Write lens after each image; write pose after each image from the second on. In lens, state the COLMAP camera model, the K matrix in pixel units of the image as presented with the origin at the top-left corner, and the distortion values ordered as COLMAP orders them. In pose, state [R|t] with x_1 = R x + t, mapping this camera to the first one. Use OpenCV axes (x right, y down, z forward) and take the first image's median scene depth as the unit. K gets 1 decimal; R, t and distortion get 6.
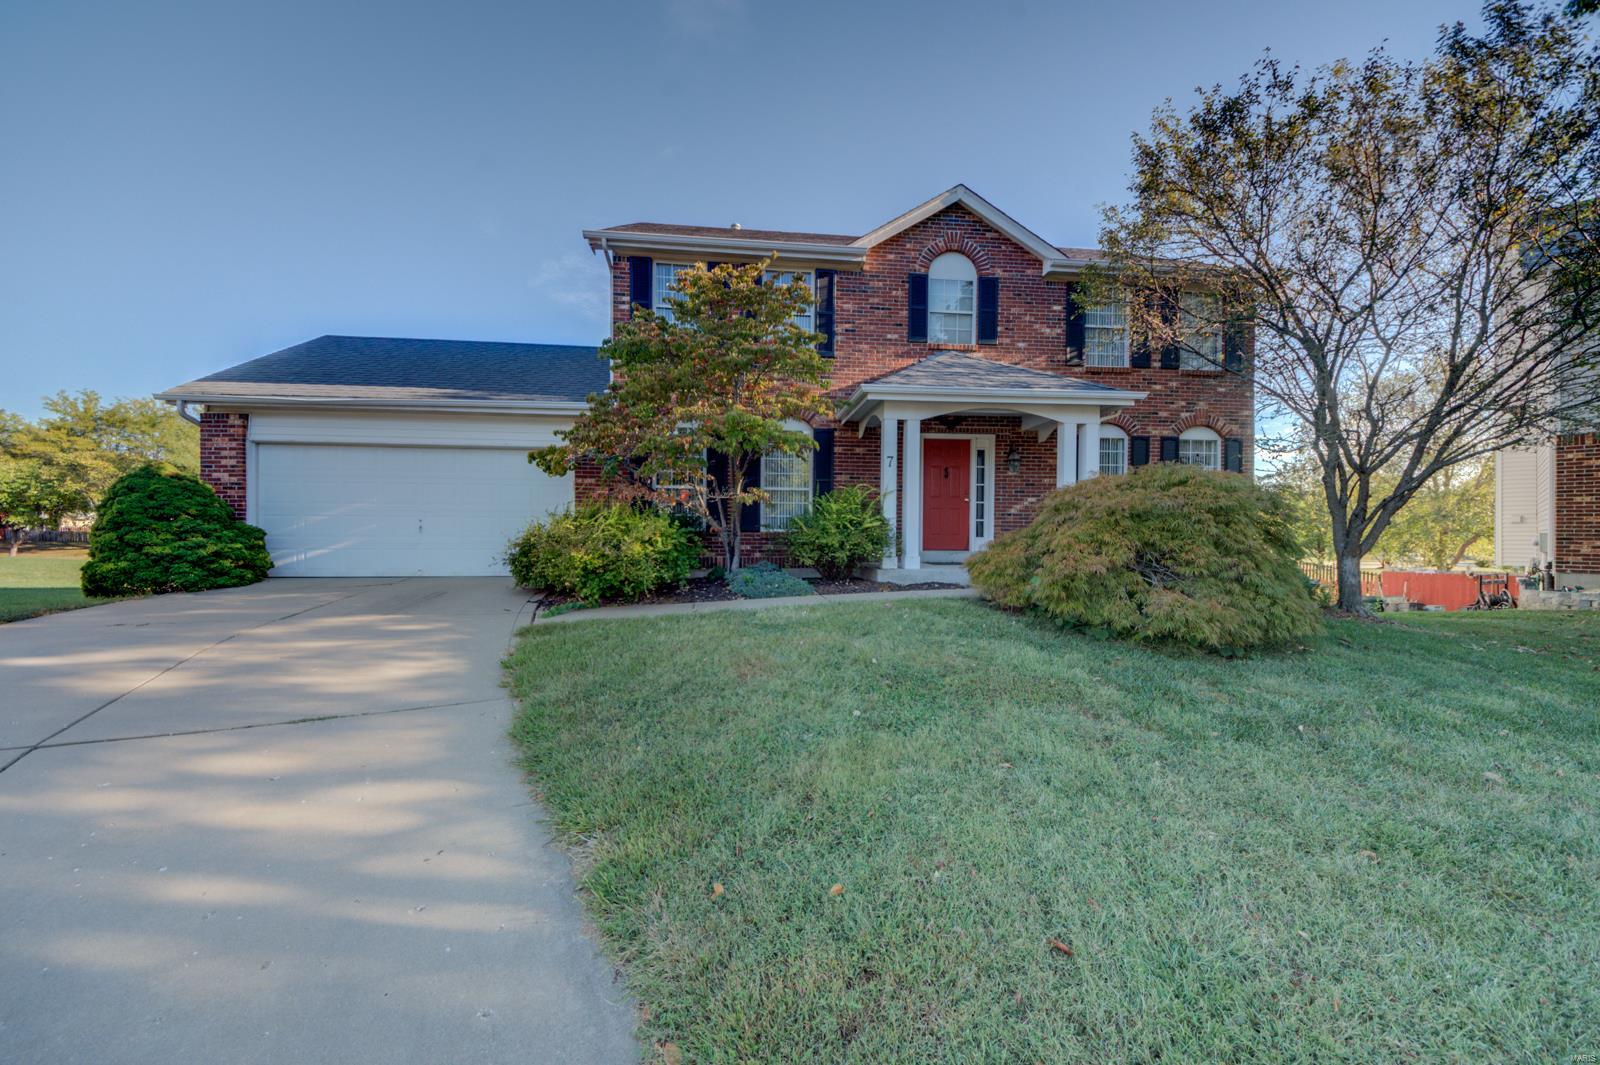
lens RADIAL K [[567.8, 0, 792.6], [0, 567.8, 535.6], [0, 0, 1]] dist [0.037013, -0.014217]
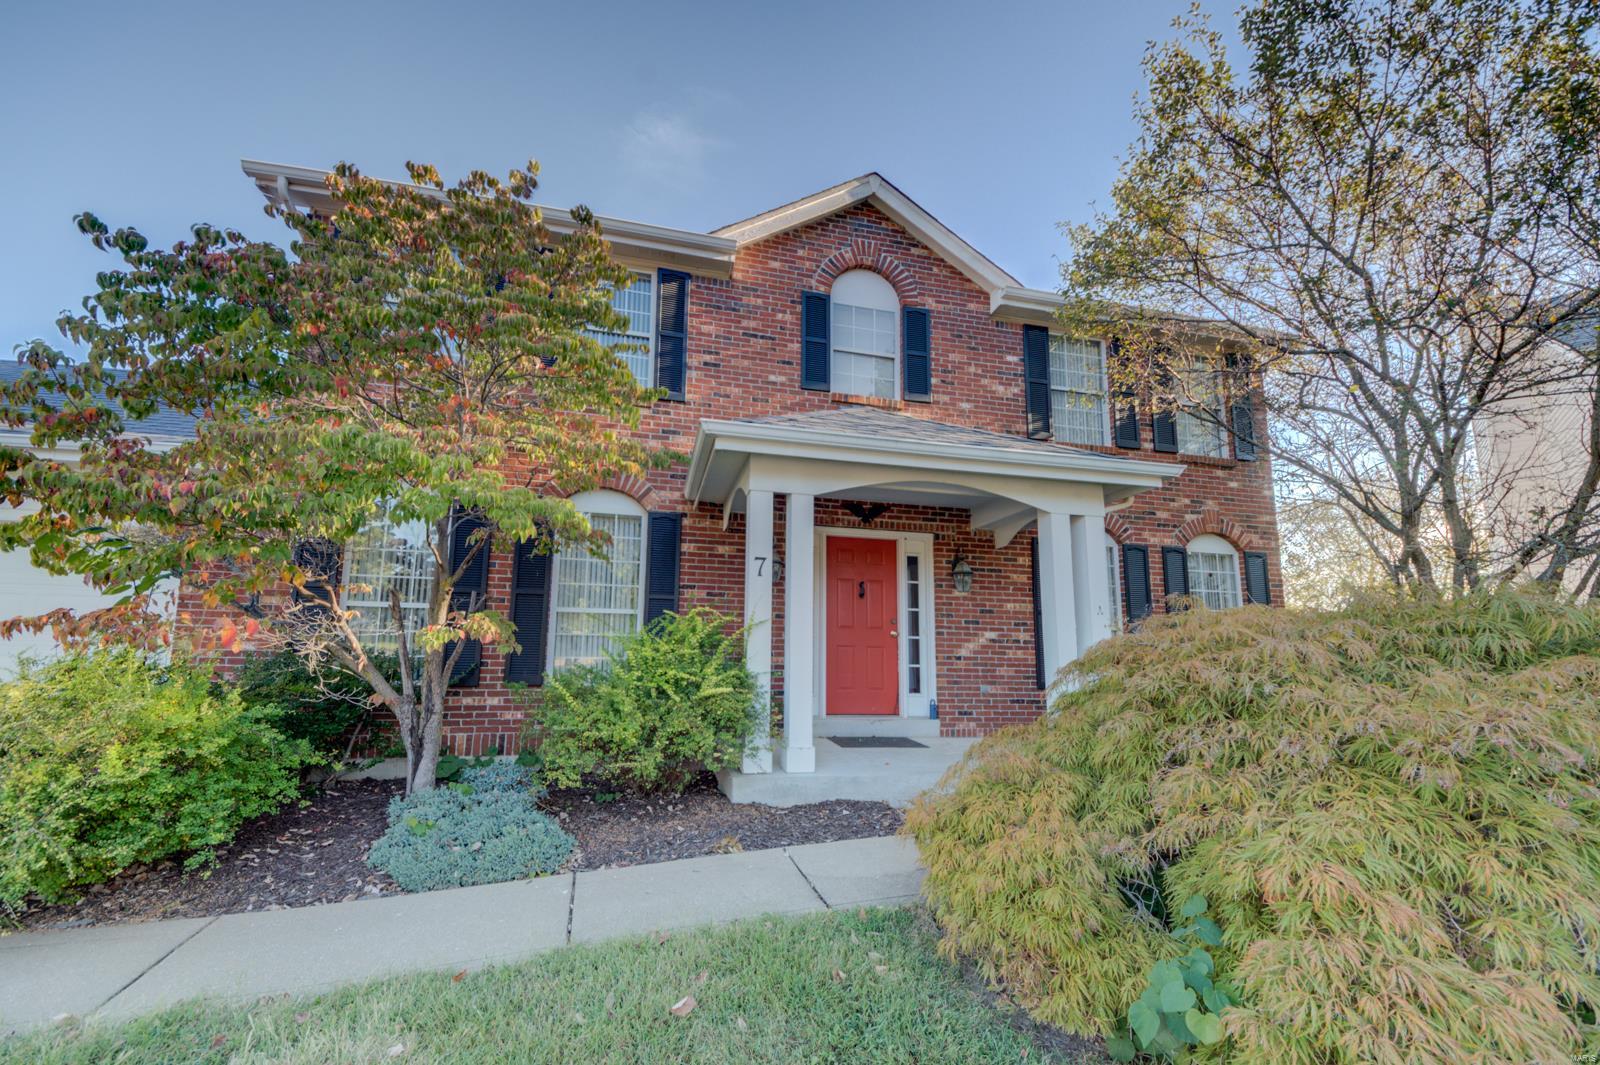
lens RADIAL K [[567.8, 0, 792.6], [0, 567.8, 535.6], [0, 0, 1]] dist [0.037013, -0.014217]
pose [[0.990334, 0.037023, 0.133673, 0.112459], [-0.009621, 0.979734, -0.200071, -0.044435], [-0.138372, 0.196851, 0.970620, 0.404989]]
